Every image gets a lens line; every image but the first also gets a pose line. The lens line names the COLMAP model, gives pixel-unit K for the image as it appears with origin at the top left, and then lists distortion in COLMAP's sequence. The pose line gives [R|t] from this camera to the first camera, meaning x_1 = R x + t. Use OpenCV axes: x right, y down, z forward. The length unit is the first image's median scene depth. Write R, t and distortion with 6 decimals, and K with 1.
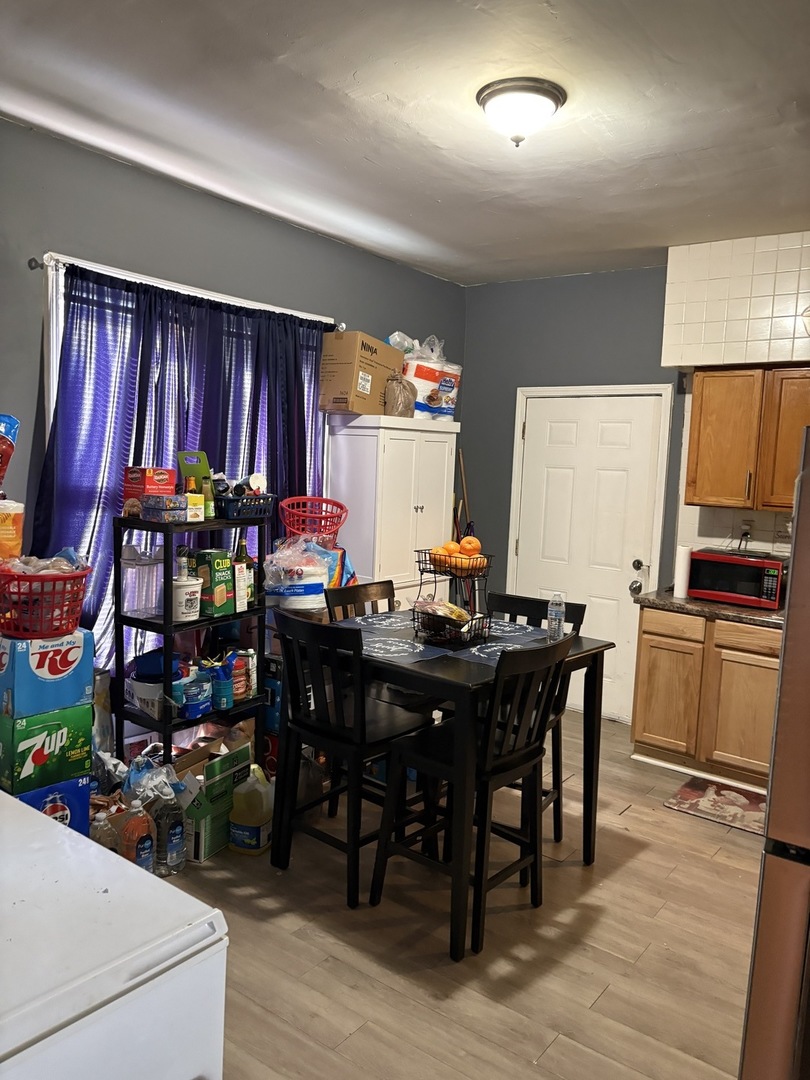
lens RADIAL K [[826.1, 0, 405.7], [0, 826.1, 537.3], [0, 0, 1]] dist [0.048282, -0.009653]
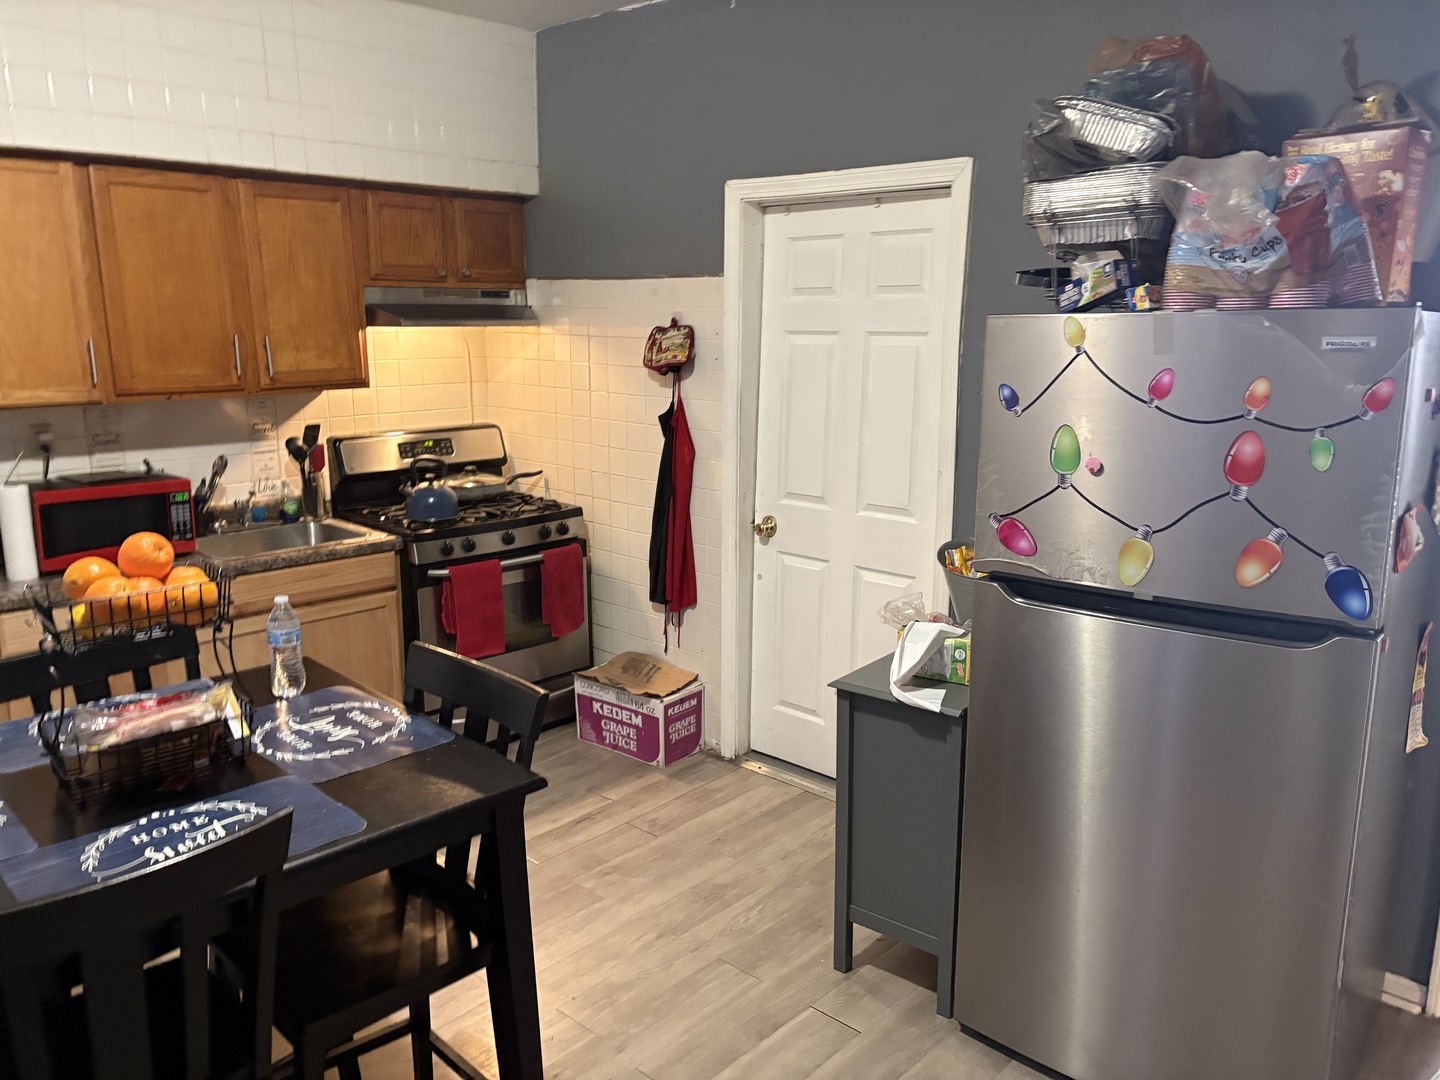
lens RADIAL K [[1101.5, 0, 720.1], [0, 1101.5, 541.1], [0, 0, 1]] dist [0.048282, -0.009653]
pose [[0.091602, -0.239499, 0.966566, -0.354136], [0.098684, 0.968052, 0.230515, -0.080741], [-0.990894, 0.074269, 0.112311, 0.475254]]
